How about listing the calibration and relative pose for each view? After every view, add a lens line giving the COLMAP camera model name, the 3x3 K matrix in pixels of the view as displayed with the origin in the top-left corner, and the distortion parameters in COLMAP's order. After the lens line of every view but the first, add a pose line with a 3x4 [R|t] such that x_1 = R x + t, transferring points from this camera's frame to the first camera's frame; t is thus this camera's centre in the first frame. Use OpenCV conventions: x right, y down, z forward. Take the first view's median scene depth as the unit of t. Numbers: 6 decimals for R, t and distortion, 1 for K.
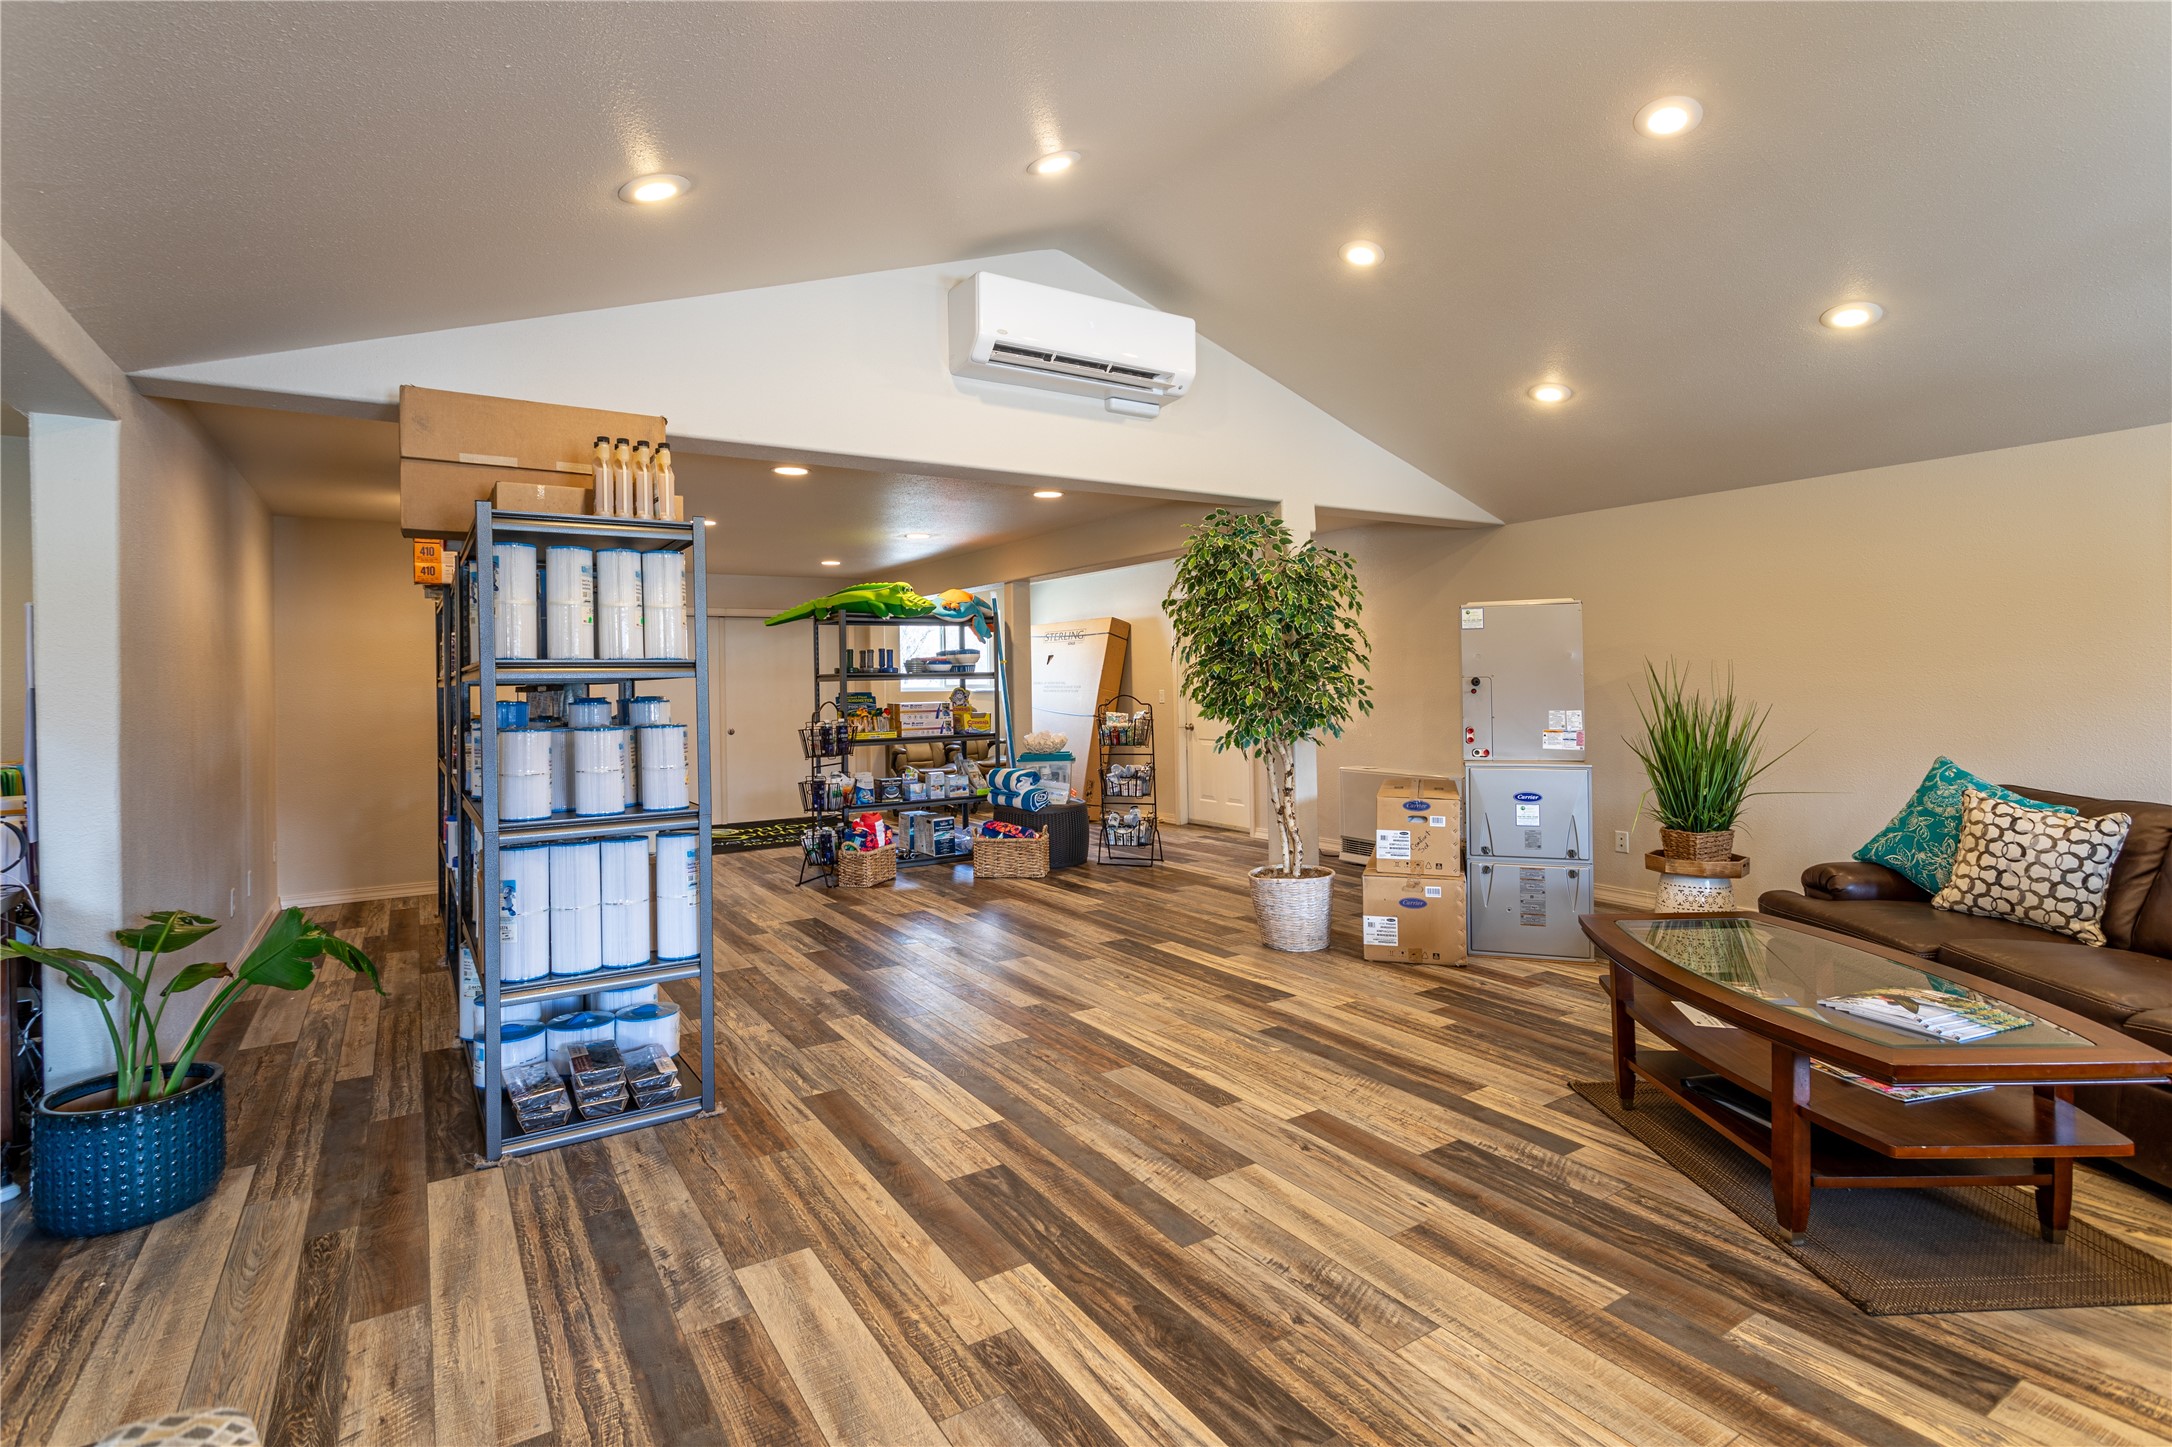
lens RADIAL K [[1034.9, 0, 1087.9], [0, 1034.9, 706.2], [0, 0, 1]] dist [0.002850, 0.000624]
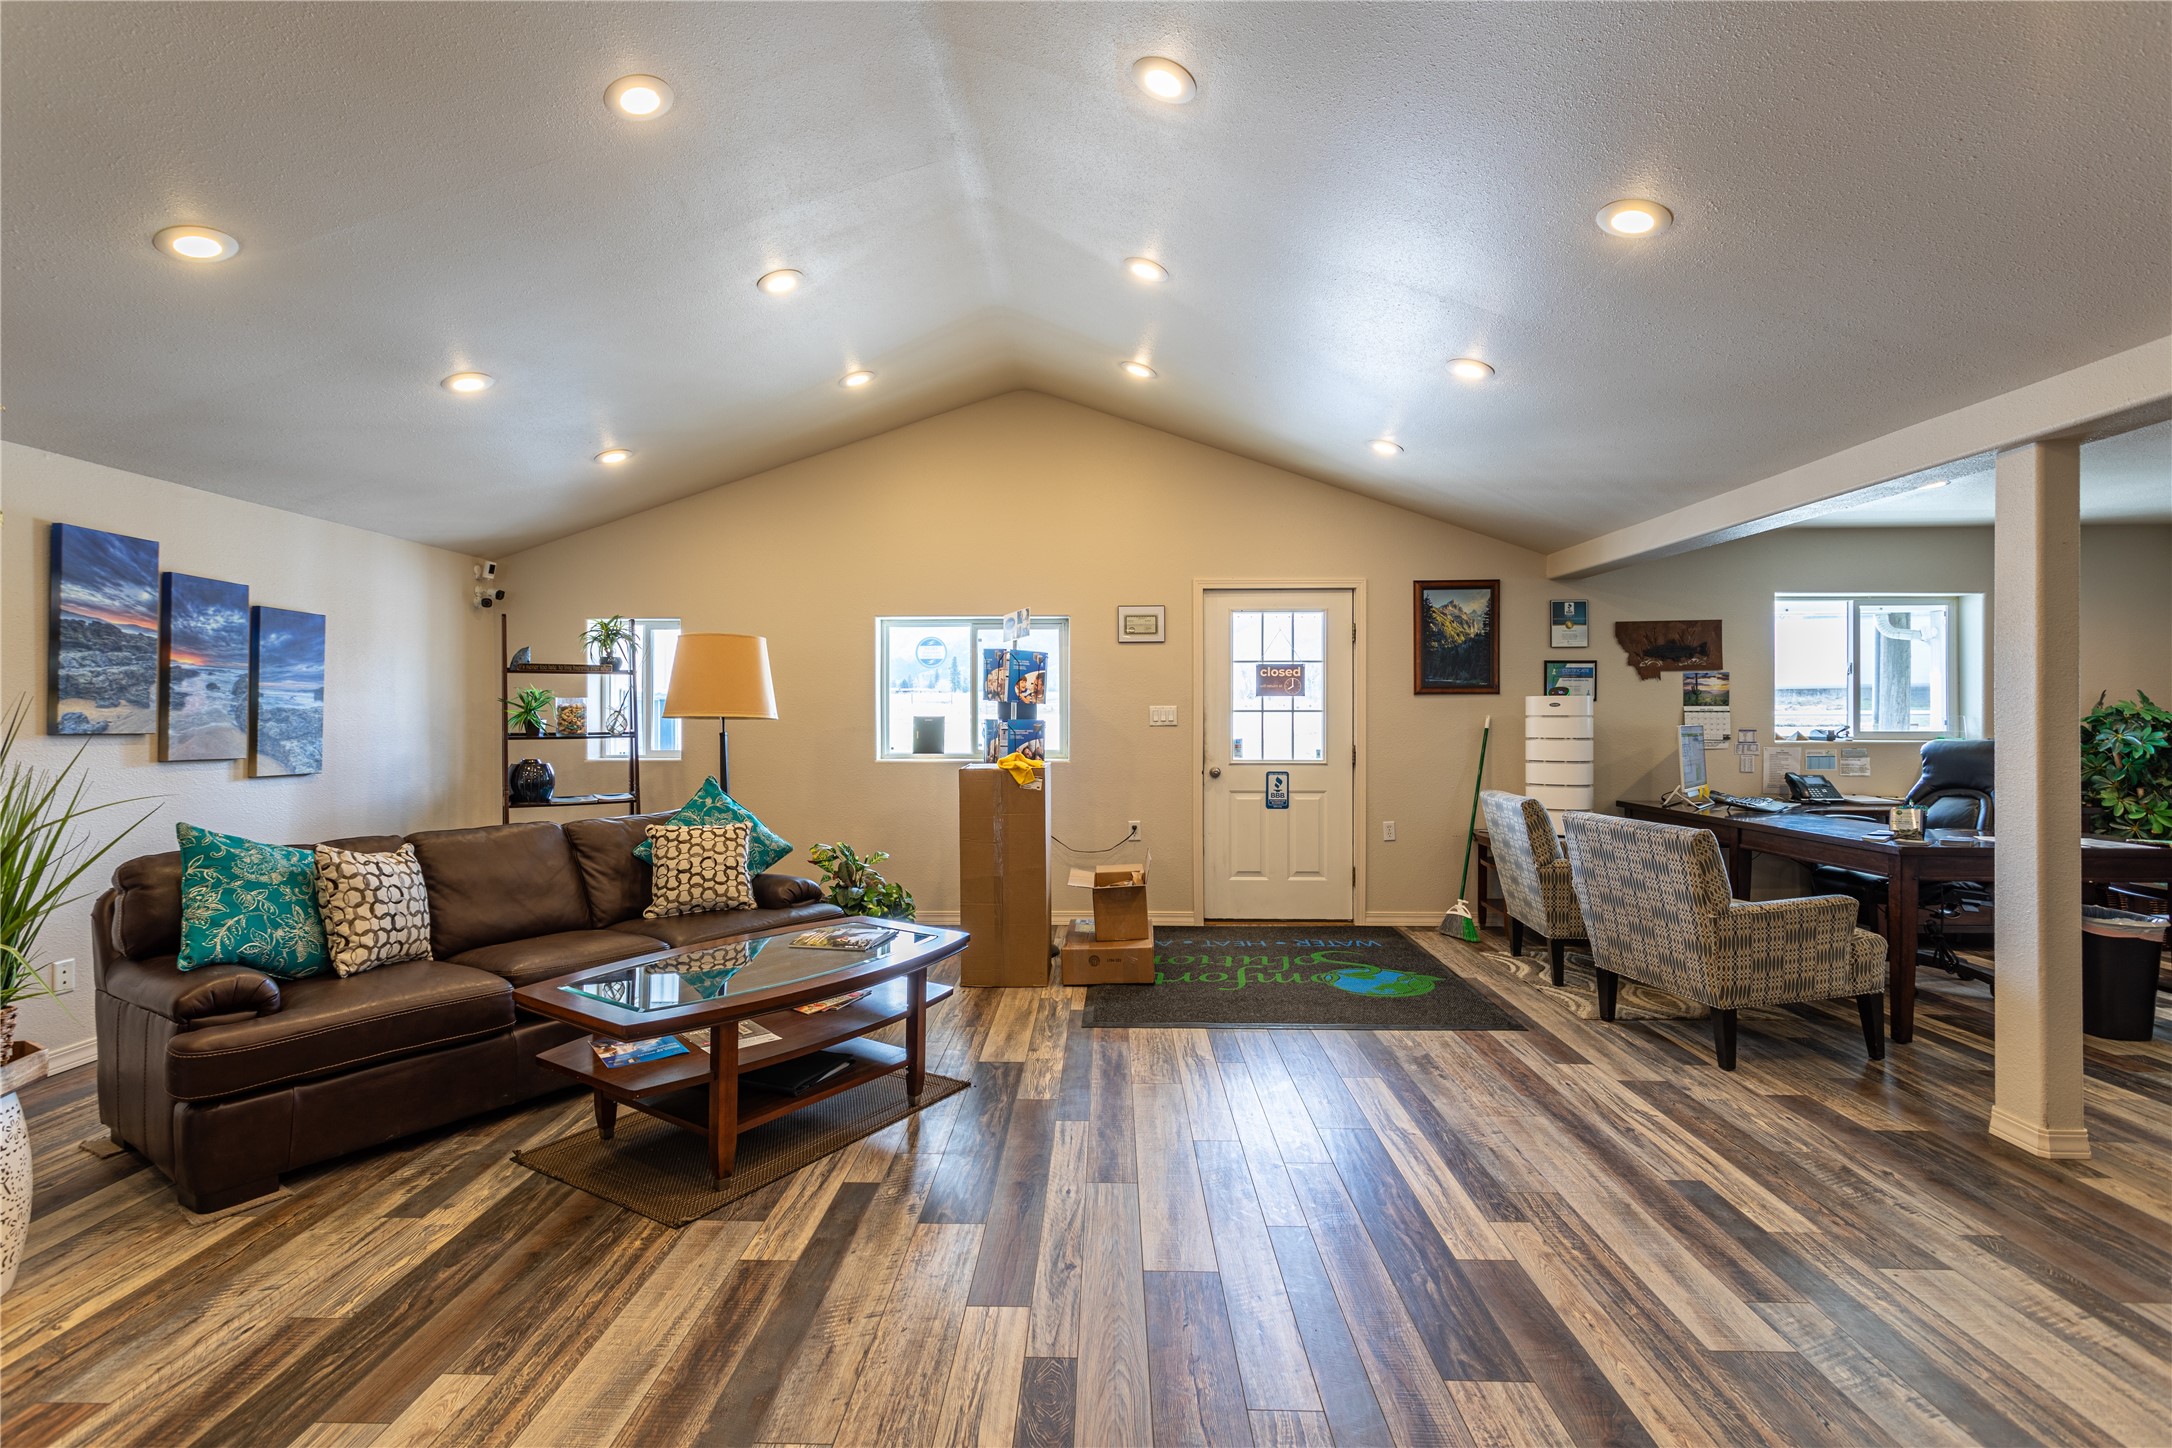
lens RADIAL K [[1034.9, 0, 1088.3], [0, 1034.9, 717.3], [0, 0, 1]] dist [0.002850, 0.000624]
pose [[-0.827471, 0.020054, 0.561151, -0.279479], [0.030794, 0.999479, 0.009689, -0.025065], [-0.560664, 0.025297, -0.827657, 1.661266]]
